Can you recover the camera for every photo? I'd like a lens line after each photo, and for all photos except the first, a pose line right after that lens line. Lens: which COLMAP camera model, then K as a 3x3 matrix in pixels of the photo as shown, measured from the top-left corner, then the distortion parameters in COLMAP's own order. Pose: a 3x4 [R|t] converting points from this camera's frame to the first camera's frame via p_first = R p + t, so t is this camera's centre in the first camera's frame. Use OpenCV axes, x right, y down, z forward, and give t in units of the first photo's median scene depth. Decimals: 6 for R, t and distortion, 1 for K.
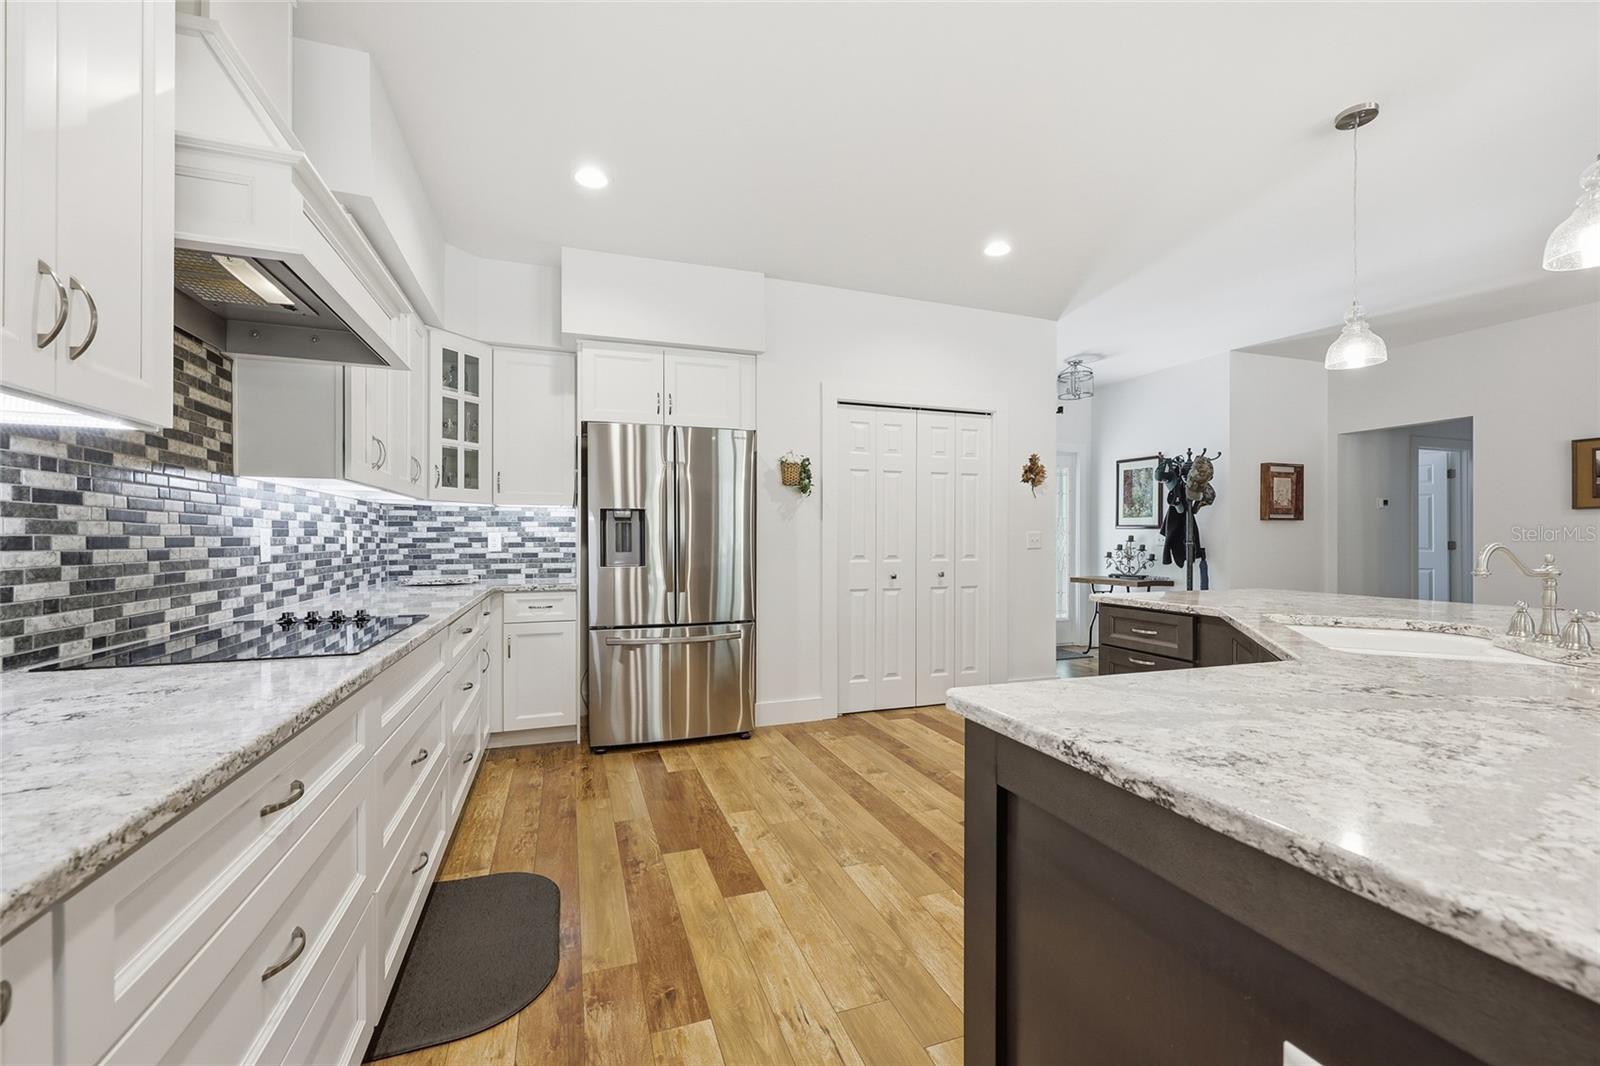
lens RADIAL K [[652.8, 0, 803.7], [0, 652.8, 539.0], [0, 0, 1]] dist [0.004412, 0.000093]
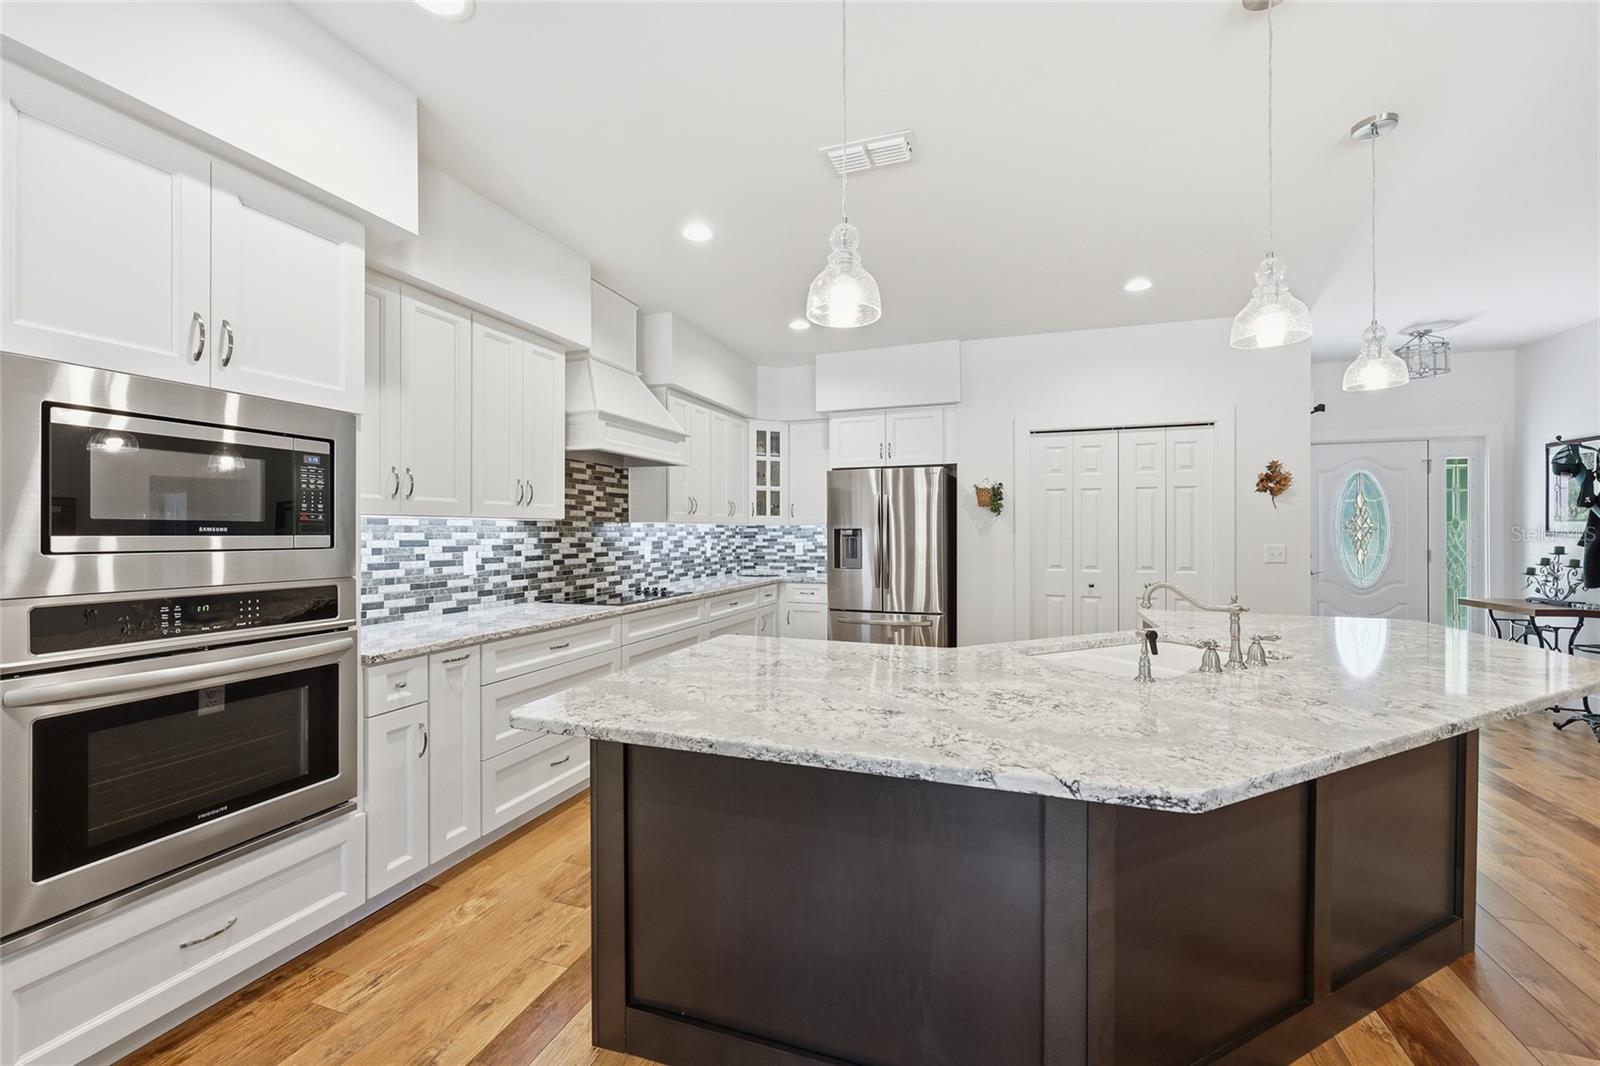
lens RADIAL K [[652.8, 0, 806.3], [0, 652.8, 530.5], [0, 0, 1]] dist [0.004412, 0.000093]
pose [[0.778391, -0.001296, -0.627779, 0.708872], [0.000204, 0.999998, -0.001811, -0.050293], [0.627780, 0.001281, 0.778390, -0.233343]]
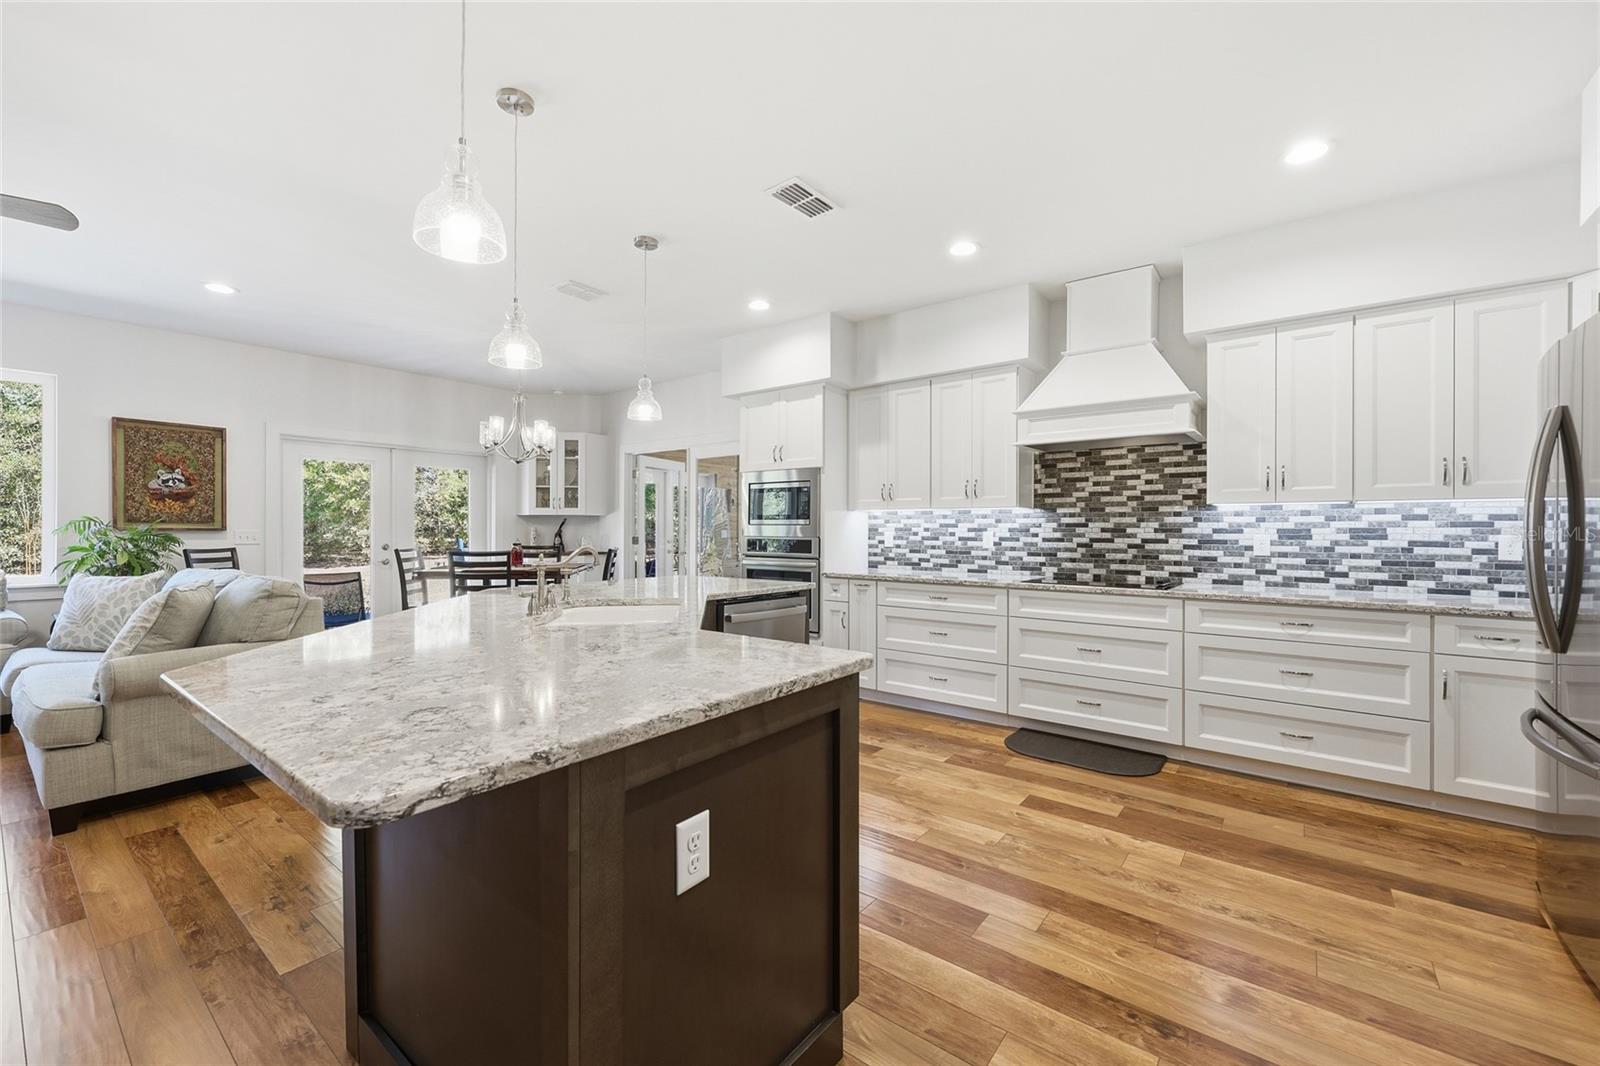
lens RADIAL K [[652.8, 0, 802.1], [0, 652.8, 531.0], [0, 0, 1]] dist [0.004412, 0.000093]
pose [[-0.847746, -0.001836, -0.530399, 0.792948], [-0.003715, 0.999990, 0.002476, -0.019857], [0.530389, 0.004069, -0.847745, 1.460444]]
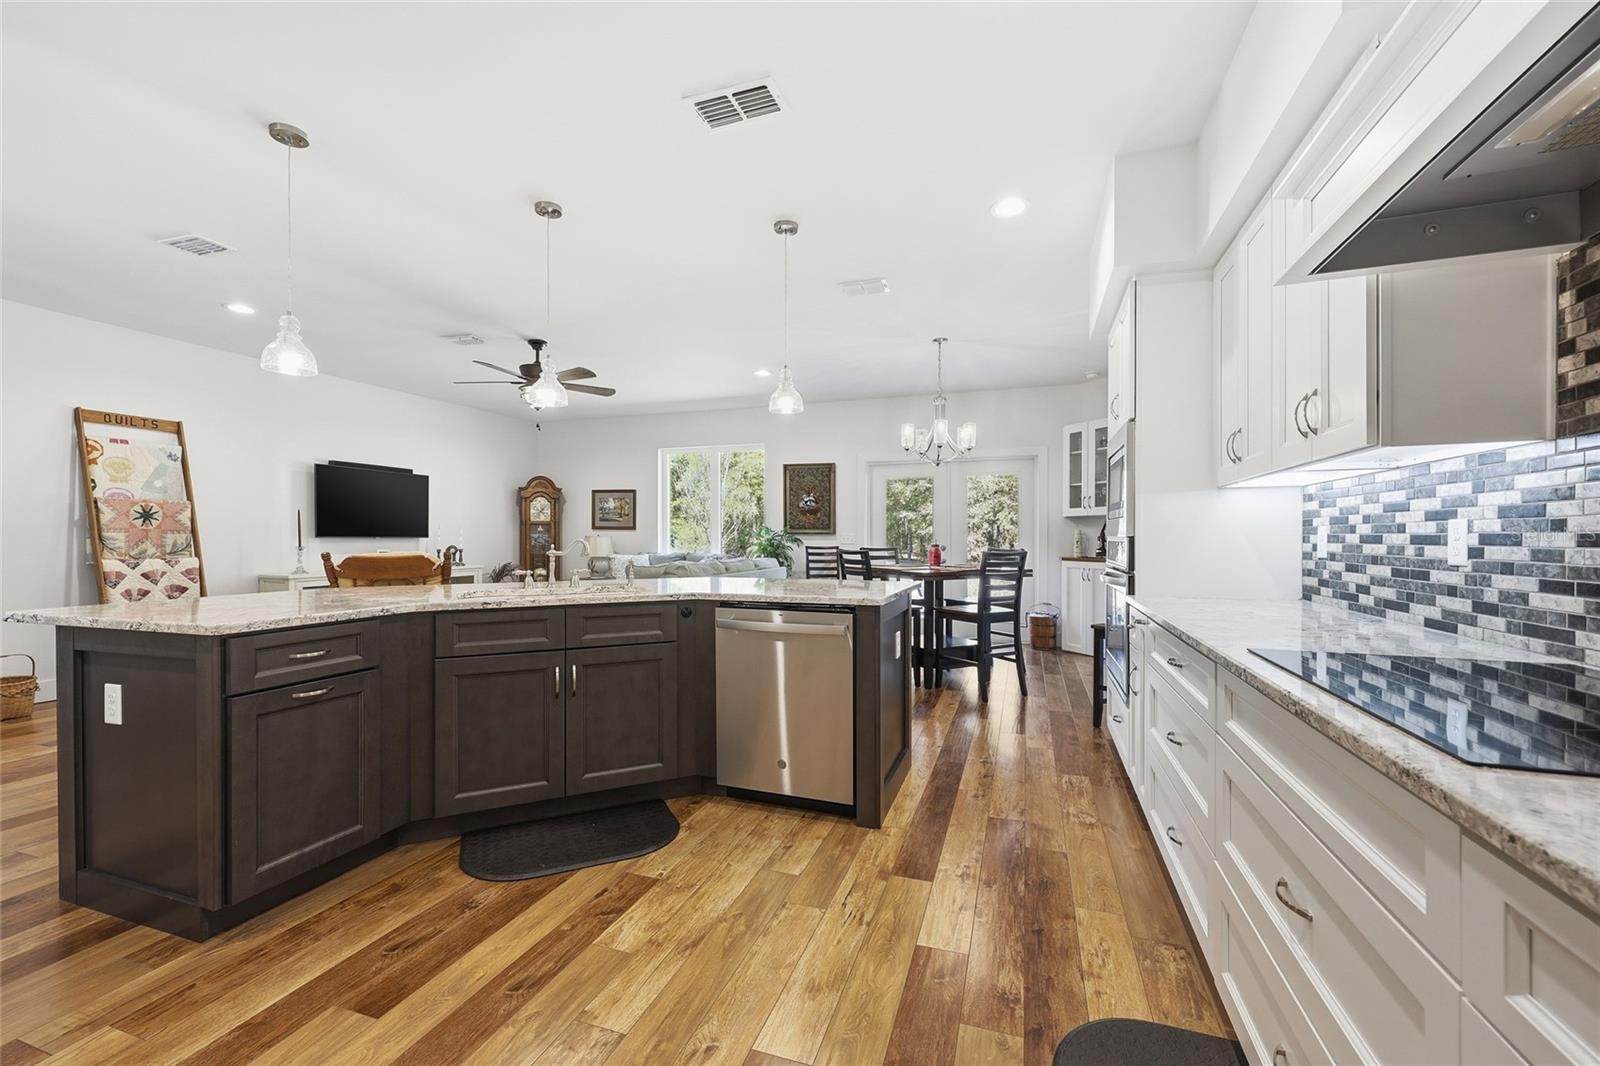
lens RADIAL K [[652.8, 0, 797.3], [0, 652.8, 540.2], [0, 0, 1]] dist [0.004412, 0.000093]
pose [[-0.773374, -0.002913, 0.633944, -0.406389], [0.000488, 0.999986, 0.005190, 0.000519], [-0.633950, 0.004323, -0.773362, 1.154278]]
